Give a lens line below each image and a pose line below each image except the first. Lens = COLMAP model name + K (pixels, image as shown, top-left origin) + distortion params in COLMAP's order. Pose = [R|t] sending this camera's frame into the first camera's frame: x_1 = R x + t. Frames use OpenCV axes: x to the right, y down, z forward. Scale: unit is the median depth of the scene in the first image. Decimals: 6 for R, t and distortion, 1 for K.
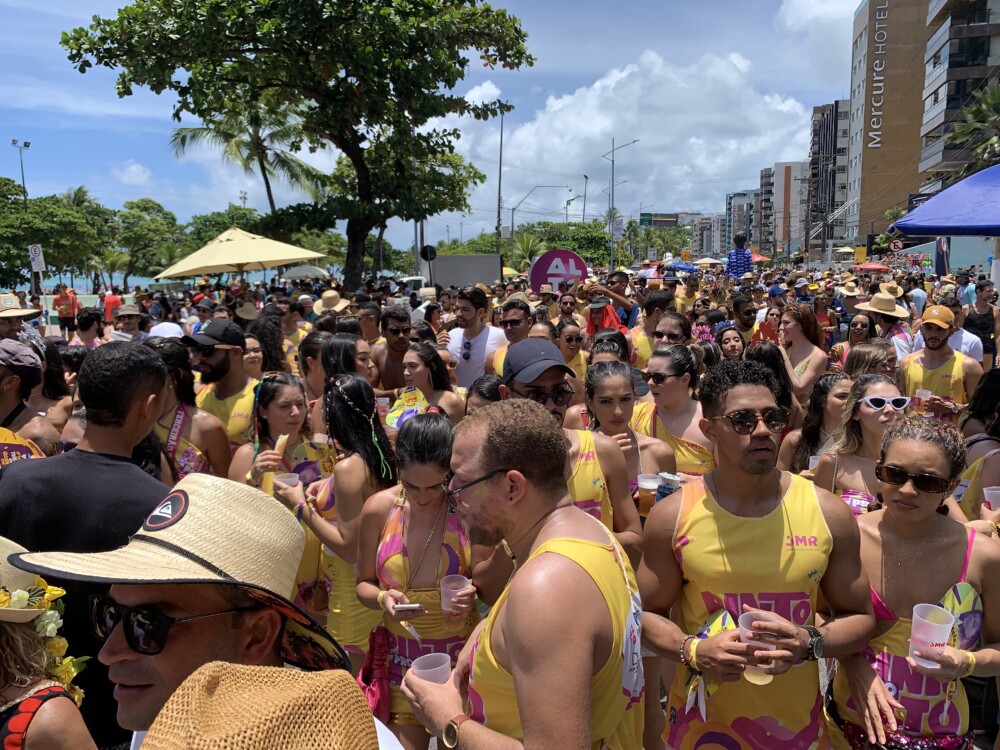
lens RADIAL K [[772.2, 0, 490.8], [0, 772.2, 371.1], [0, 0, 1]] dist [-0.000100, 0.002201]
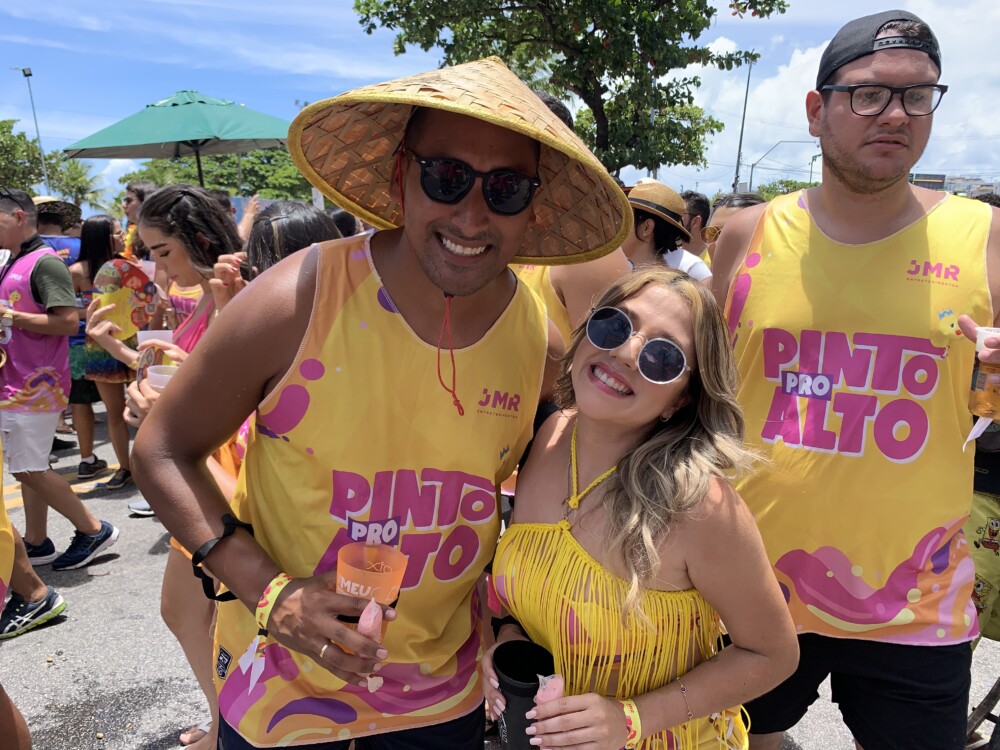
lens RADIAL K [[772.2, 0, 488.0], [0, 772.2, 364.1], [0, 0, 1]] dist [-0.000100, 0.002201]
pose [[0.956263, 0.085142, -0.279841, 0.003625], [-0.073841, 0.995980, 0.050700, 0.012876], [0.283033, -0.027818, 0.958707, -0.027555]]
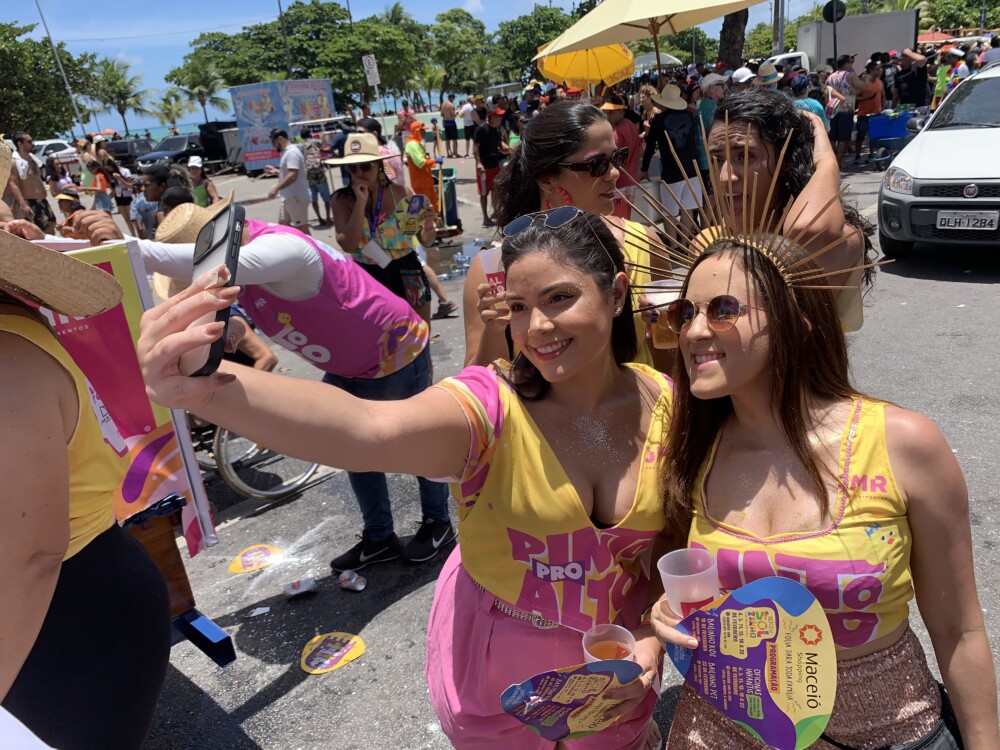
lens RADIAL K [[772.2, 0, 498.4], [0, 772.2, 356.9], [0, 0, 1]] dist [-0.000100, 0.002201]
pose [[0.931893, 0.042058, -0.360288, -0.048719], [0.039127, 0.975805, 0.215112, -0.001146], [0.360618, -0.214559, 0.907700, 0.068944]]
